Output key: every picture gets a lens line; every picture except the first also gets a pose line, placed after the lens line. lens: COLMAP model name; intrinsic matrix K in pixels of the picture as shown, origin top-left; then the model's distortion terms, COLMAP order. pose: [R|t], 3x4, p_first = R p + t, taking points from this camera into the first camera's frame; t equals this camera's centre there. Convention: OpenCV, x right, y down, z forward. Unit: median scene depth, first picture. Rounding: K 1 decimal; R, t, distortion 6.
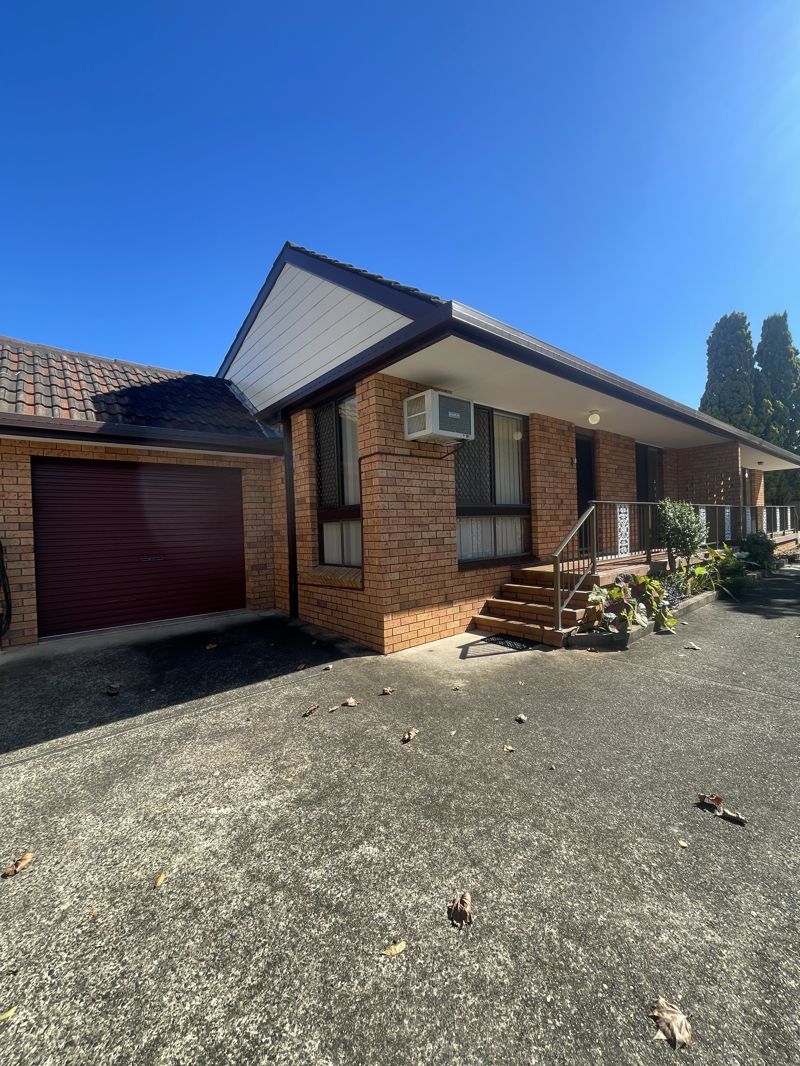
lens RADIAL K [[427.5, 0, 395.9], [0, 427.5, 530.4], [0, 0, 1]] dist [-0.001933, -0.000075]
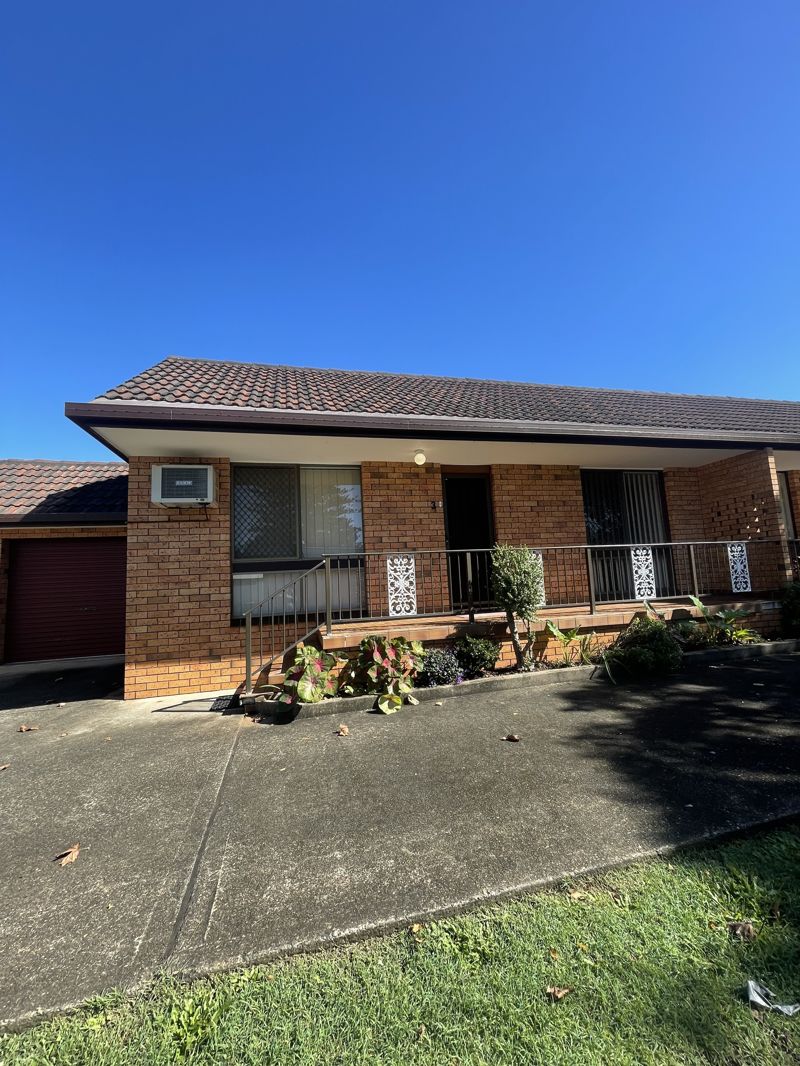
lens RADIAL K [[427.5, 0, 395.3], [0, 427.5, 532.0], [0, 0, 1]] dist [-0.001933, -0.000075]
pose [[0.897843, -0.063436, -0.435722, 1.063666], [0.015260, 0.993456, -0.113191, -0.009834], [0.440051, 0.094979, 0.892936, 0.256855]]
